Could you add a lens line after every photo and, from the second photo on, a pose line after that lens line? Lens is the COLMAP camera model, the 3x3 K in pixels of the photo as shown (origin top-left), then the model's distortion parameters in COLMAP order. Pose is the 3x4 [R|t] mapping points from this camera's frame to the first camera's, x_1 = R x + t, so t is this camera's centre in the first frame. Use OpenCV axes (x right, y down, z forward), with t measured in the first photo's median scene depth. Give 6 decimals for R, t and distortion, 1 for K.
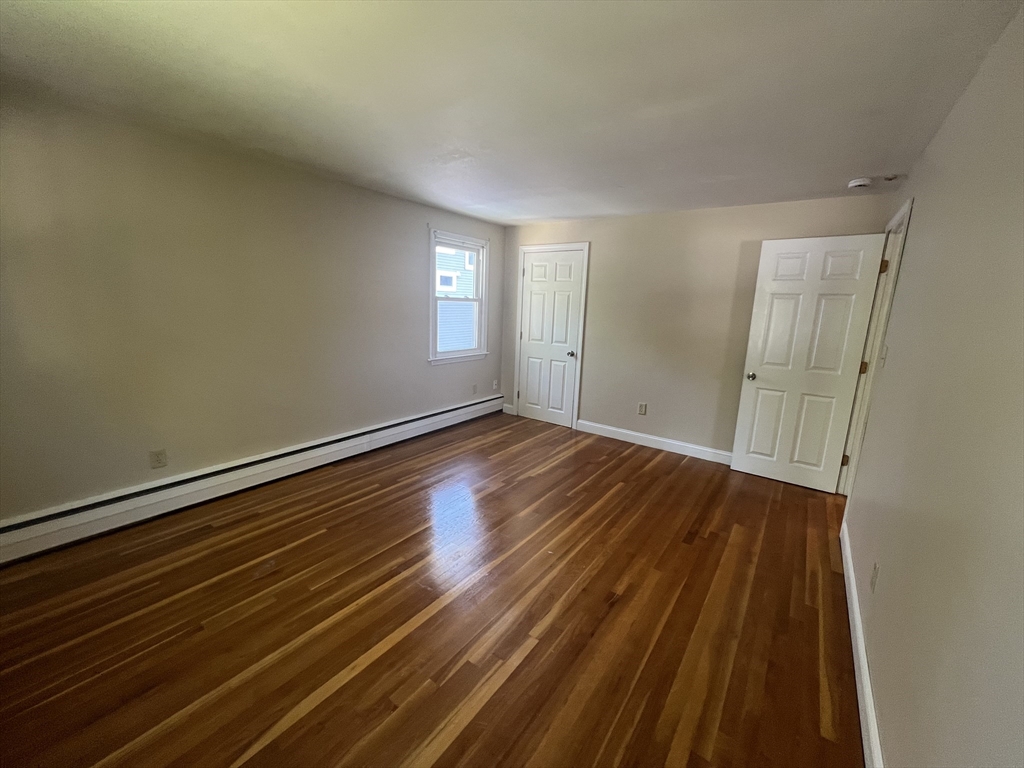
lens RADIAL K [[410.0, 0, 512.0], [0, 410.0, 384.0], [0, 0, 1]] dist [-0.000323, -0.000053]
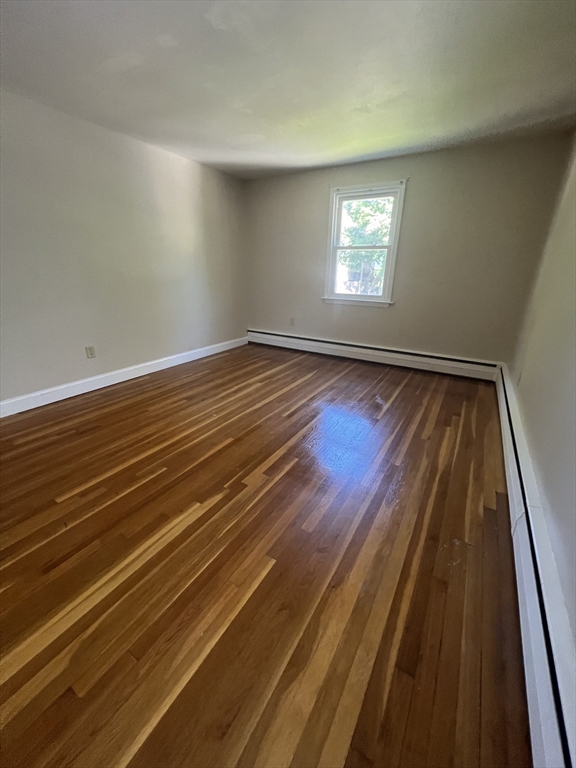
lens RADIAL K [[307.5, 0, 288.0], [0, 307.5, 384.0], [0, 0, 1]] dist [-0.000323, -0.000053]
pose [[-0.994957, -0.019419, -0.098405, -0.046517], [-0.067935, 0.852248, 0.518708, -0.216942], [0.073793, 0.522777, -0.849269, 1.535345]]
